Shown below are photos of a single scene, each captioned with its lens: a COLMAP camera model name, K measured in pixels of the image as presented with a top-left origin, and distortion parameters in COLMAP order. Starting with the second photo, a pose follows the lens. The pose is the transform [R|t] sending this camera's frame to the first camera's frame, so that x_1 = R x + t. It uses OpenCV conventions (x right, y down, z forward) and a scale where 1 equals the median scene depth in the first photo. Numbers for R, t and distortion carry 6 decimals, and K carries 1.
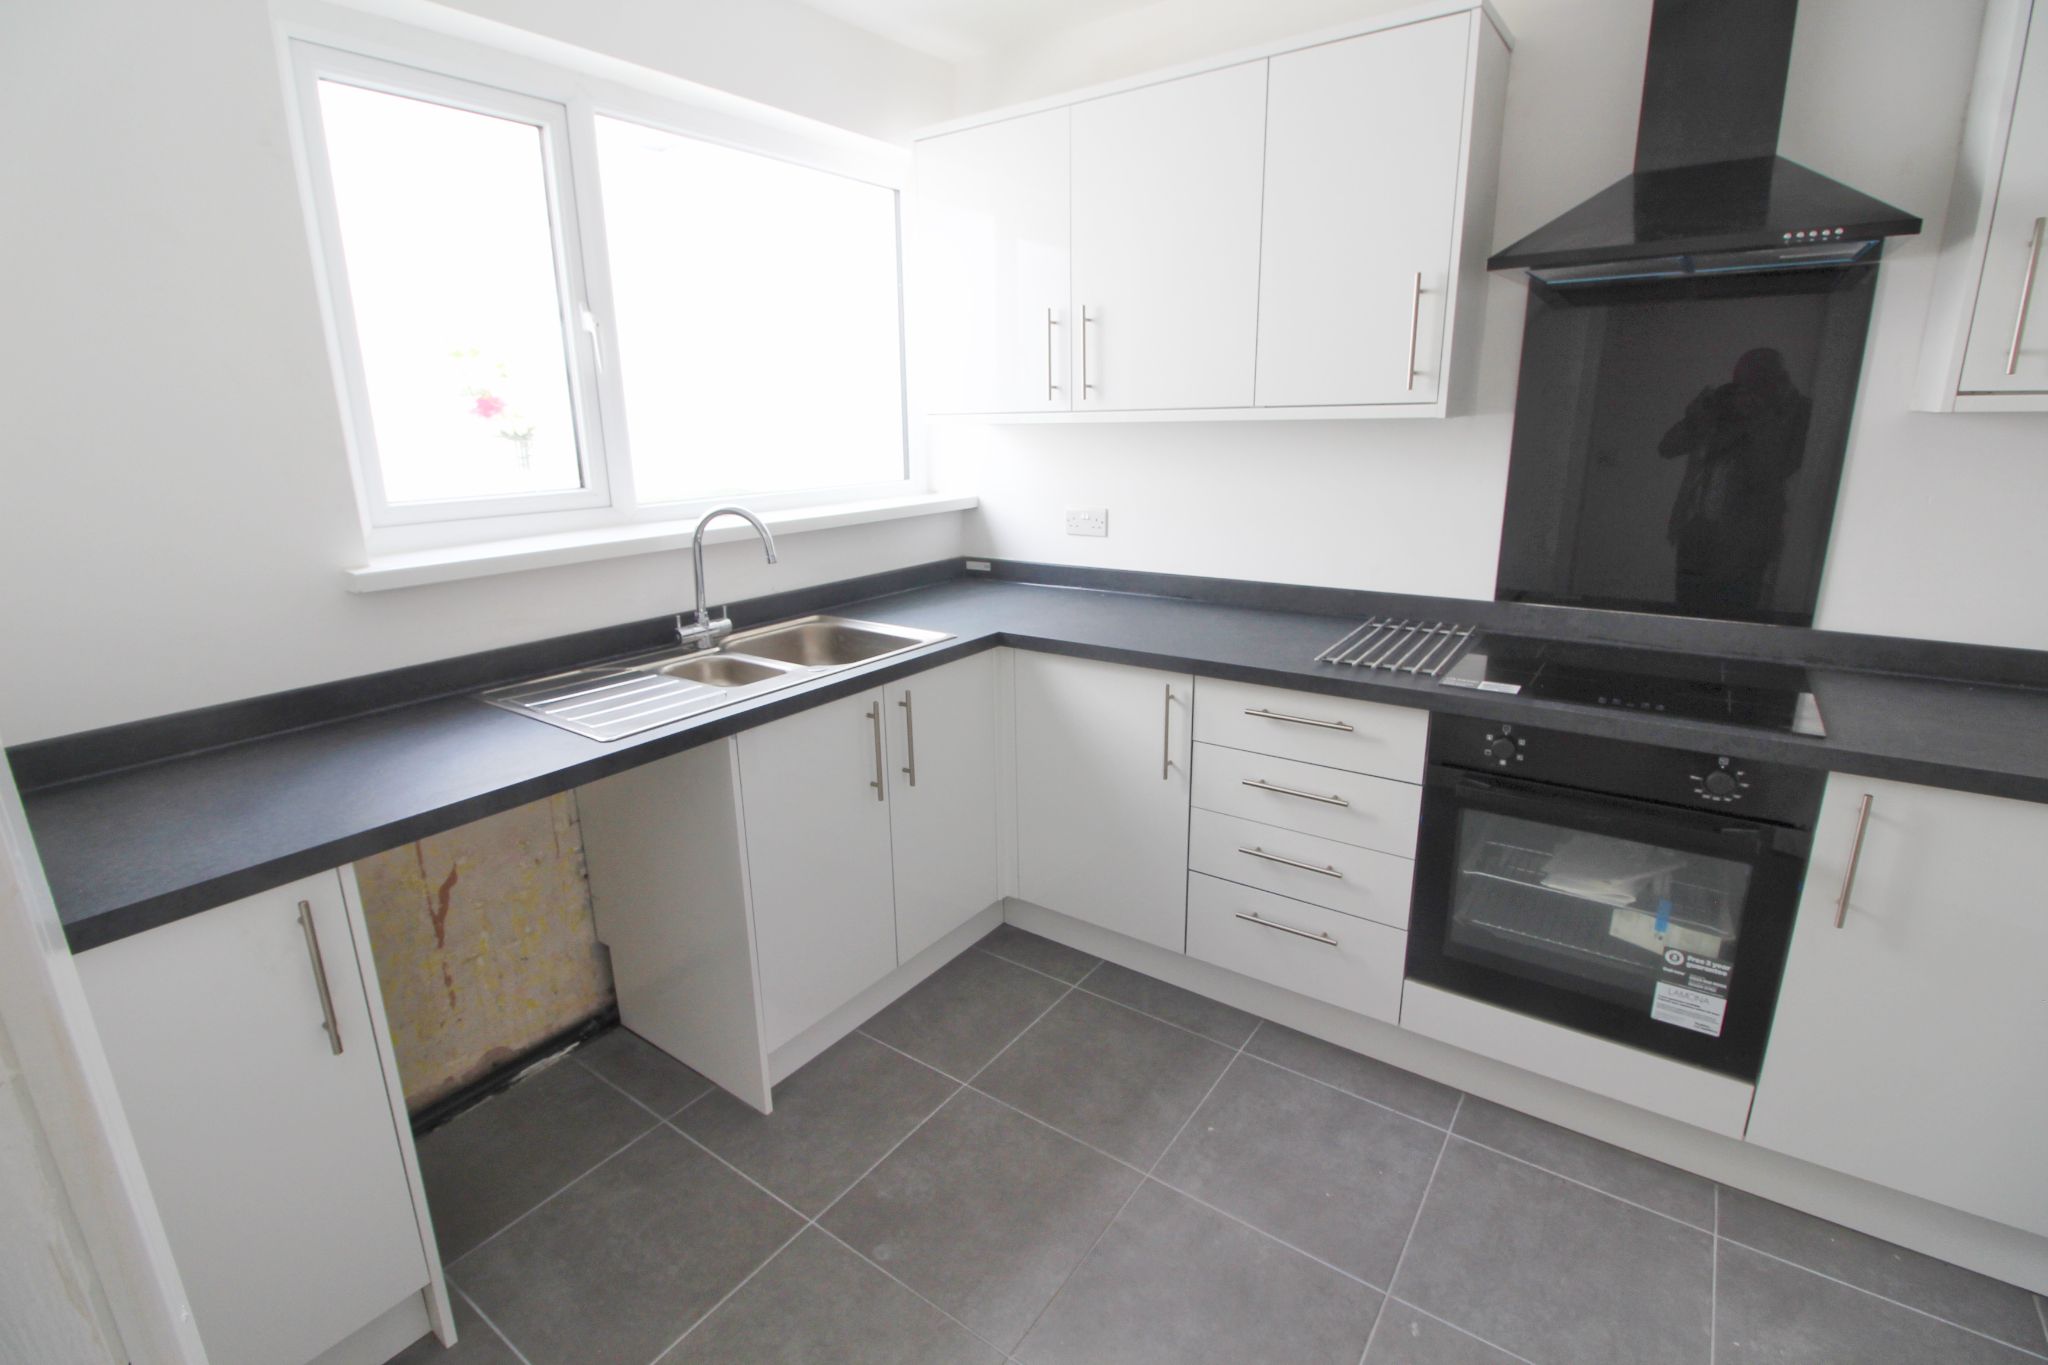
lens RADIAL K [[936.9, 0, 1015.4], [0, 936.9, 670.9], [0, 0, 1]] dist [0.001794, -0.013815]
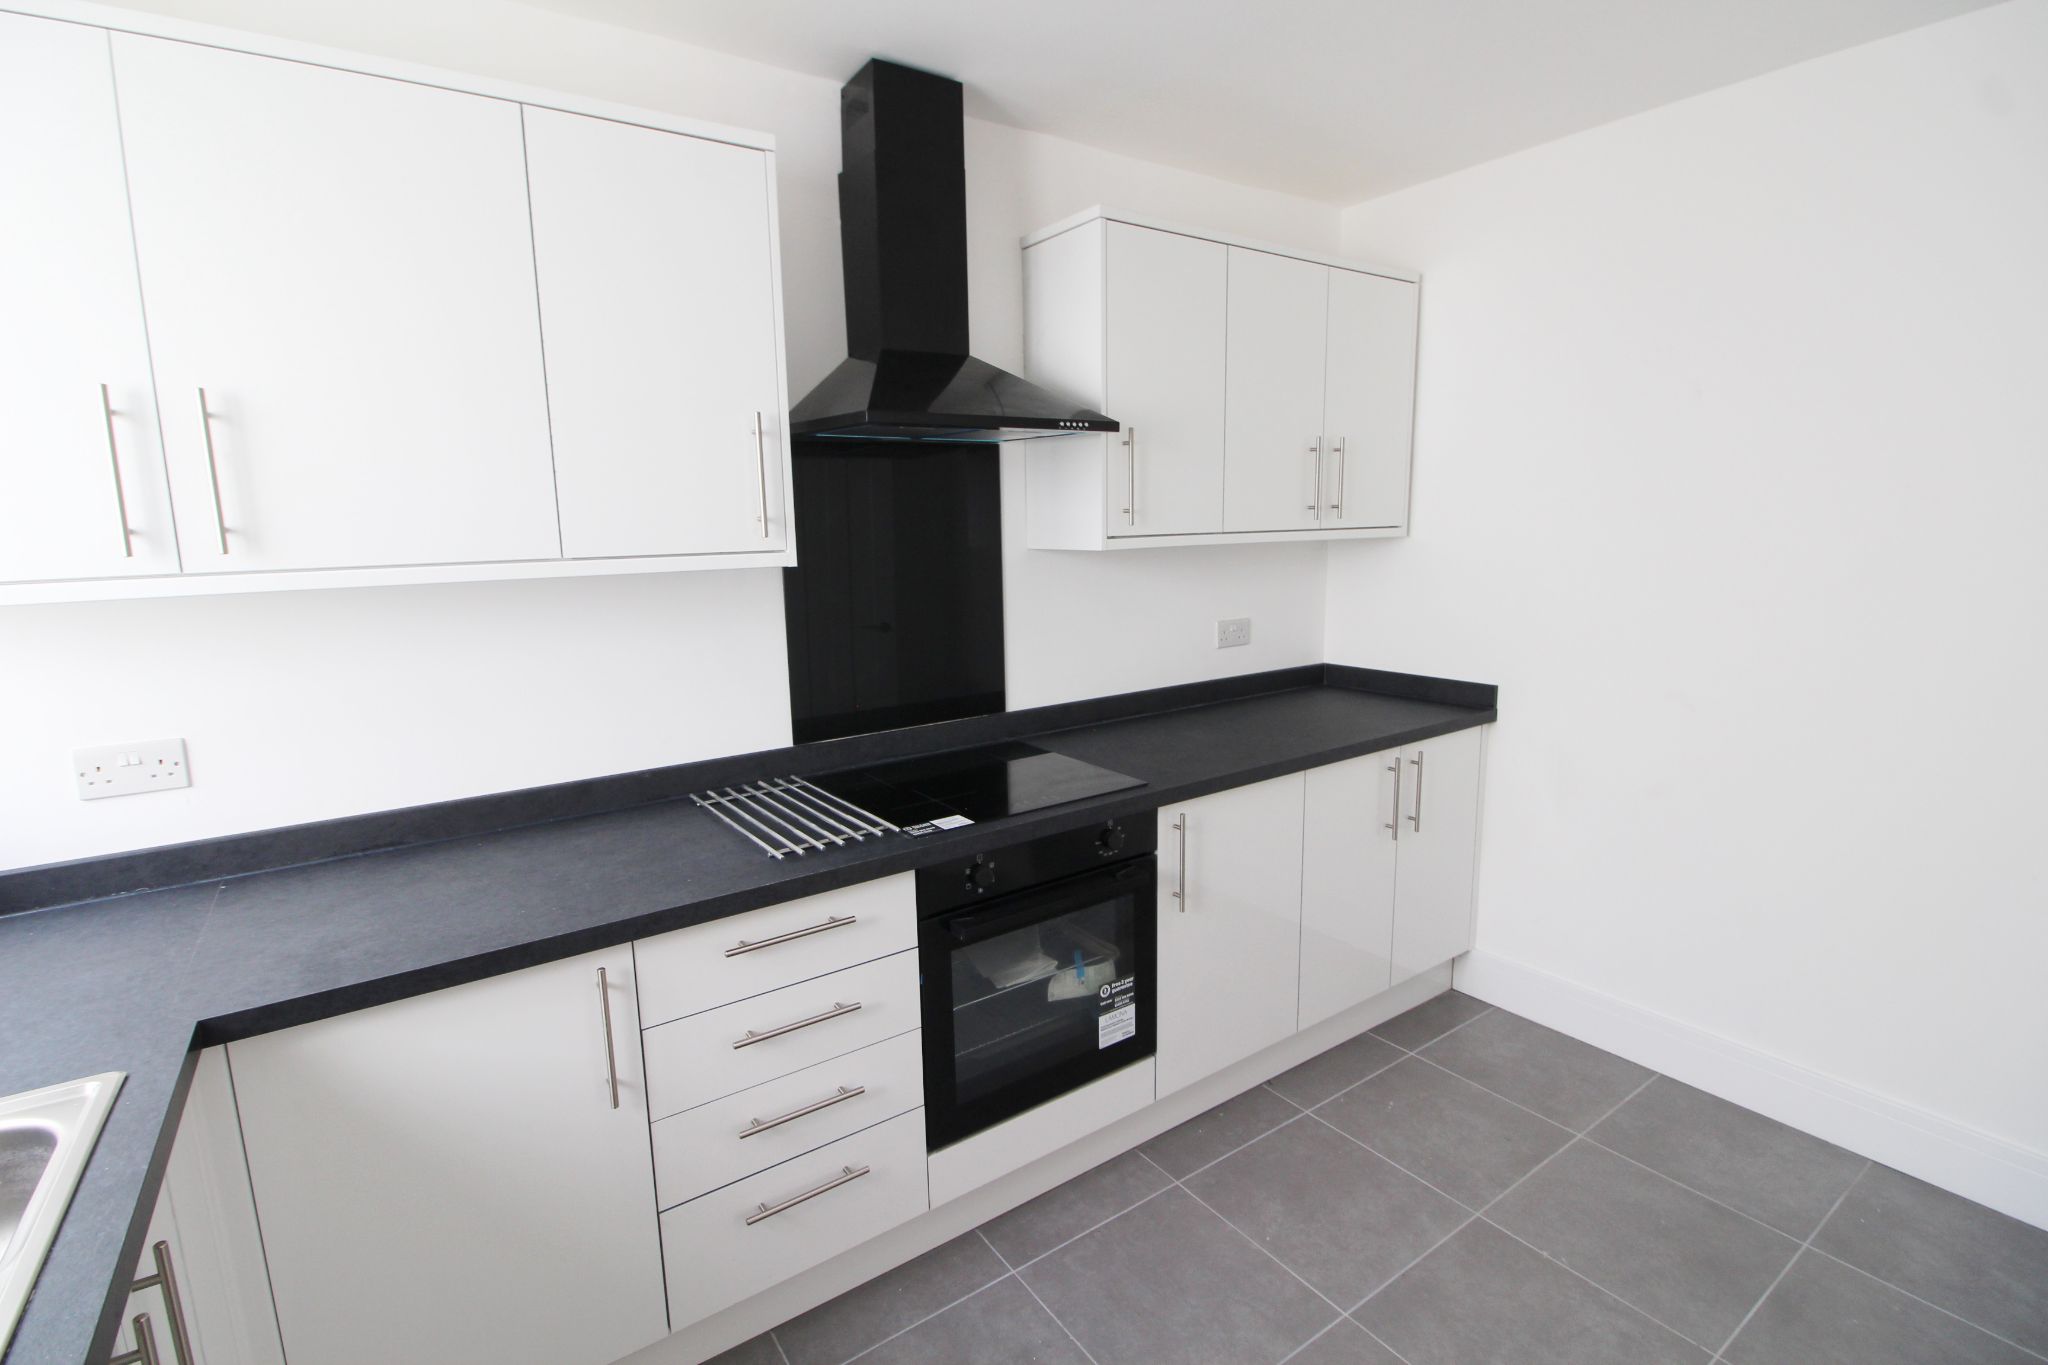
lens RADIAL K [[936.9, 0, 1015.4], [0, 936.9, 670.9], [0, 0, 1]] dist [0.001794, -0.013815]
pose [[0.345529, -0.139360, 0.928002, -0.335428], [0.257899, 0.964935, 0.048881, -0.152193], [-0.902274, 0.222441, 0.369354, 0.459887]]
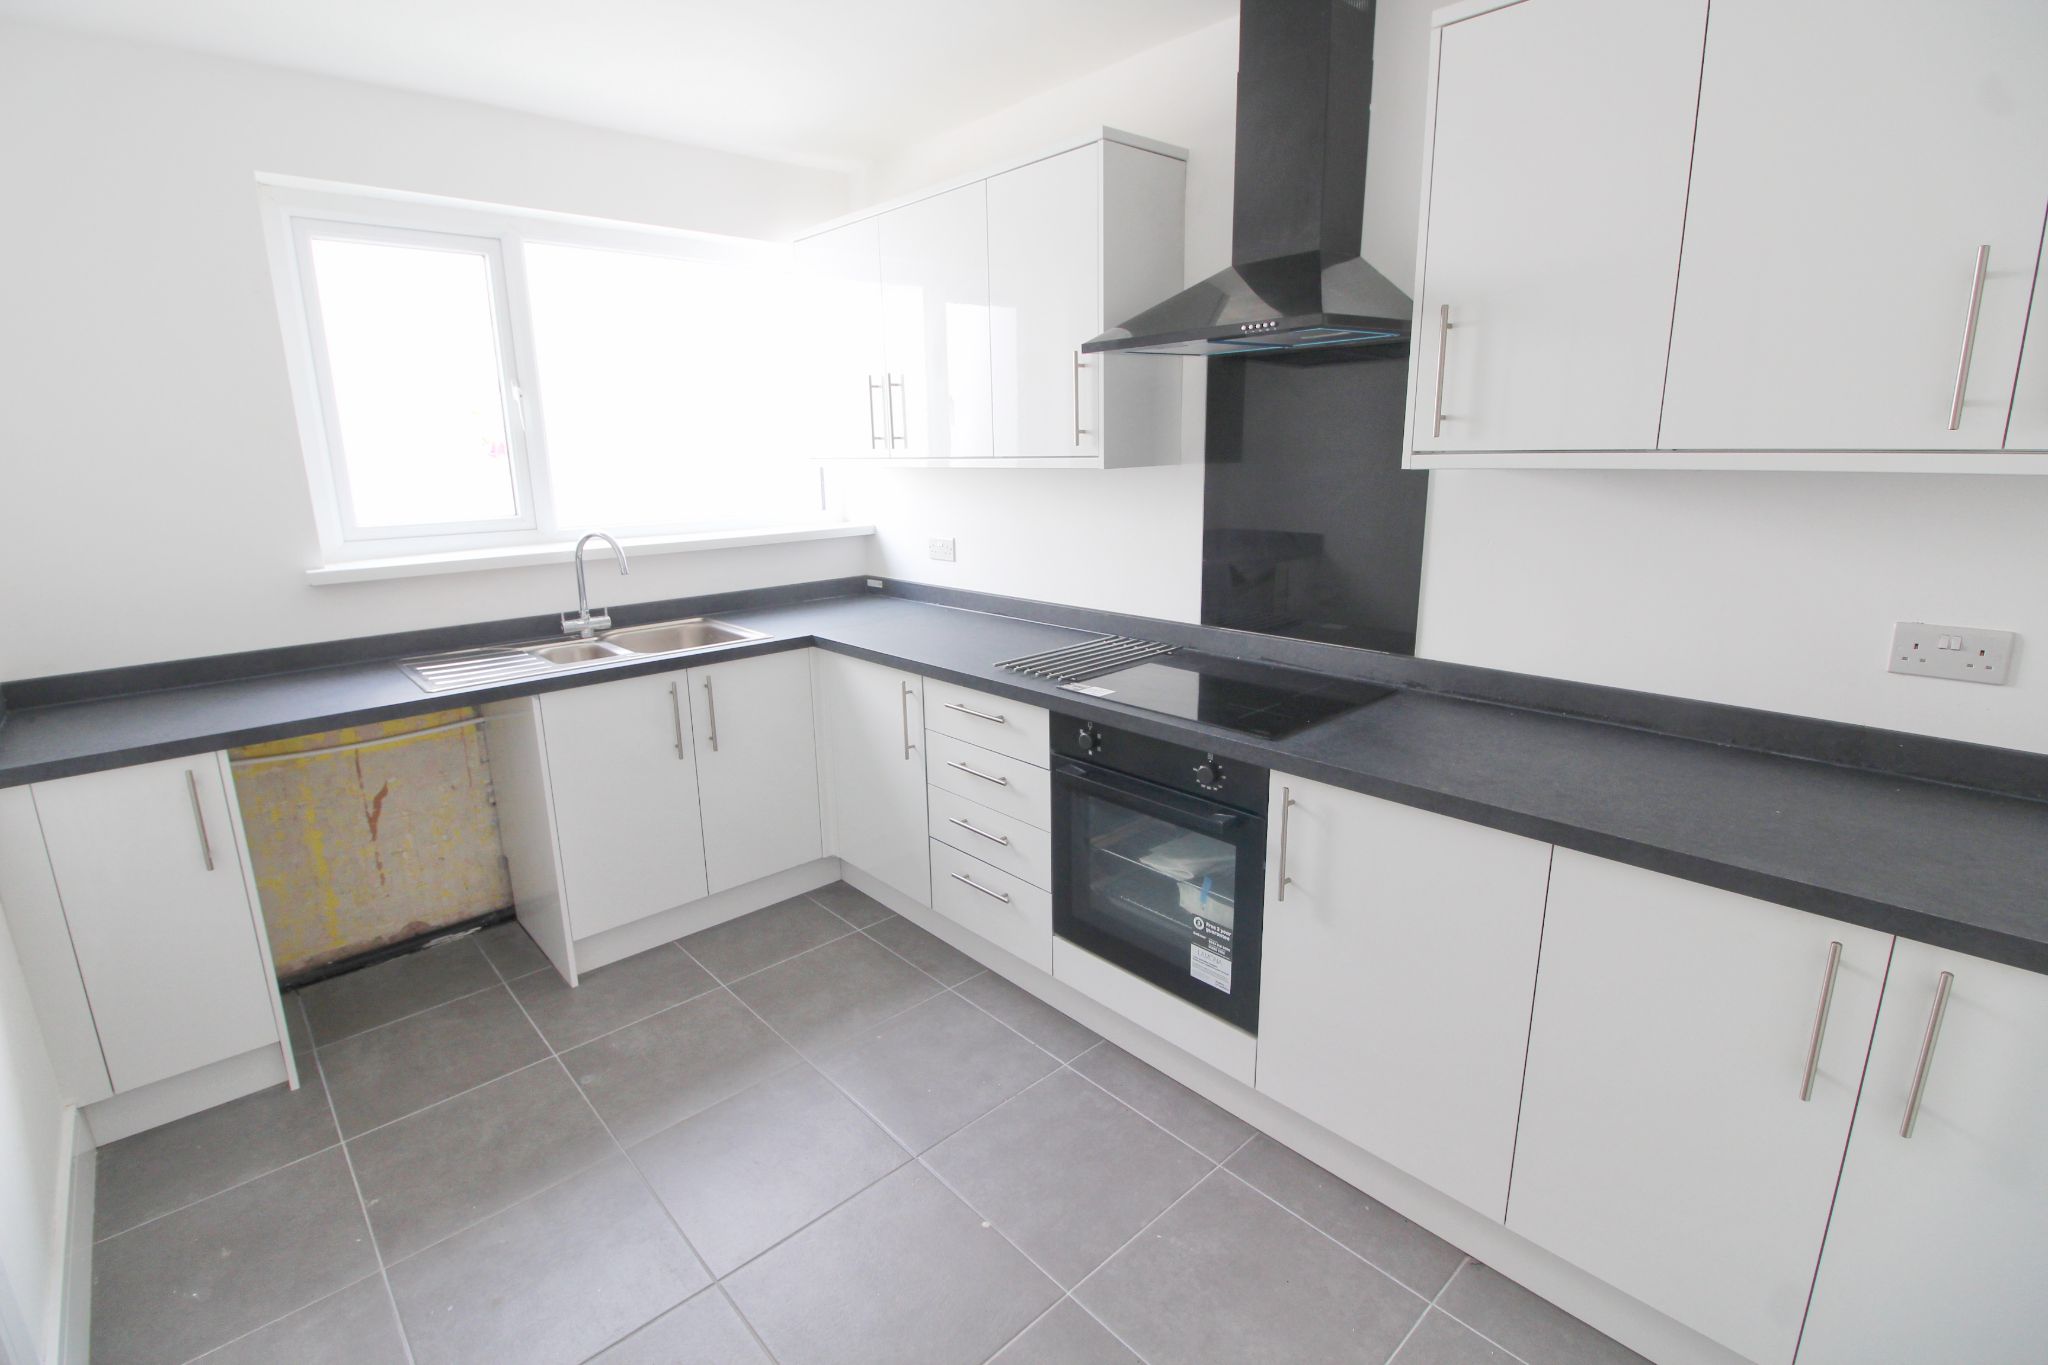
lens RADIAL K [[936.9, 0, 1015.4], [0, 936.9, 670.9], [0, 0, 1]] dist [0.001794, -0.013815]
pose [[0.979283, 0.048135, -0.196692, 0.570600], [-0.052817, 0.998431, -0.018625, 0.016632], [0.195487, 0.028628, 0.980288, -0.186024]]
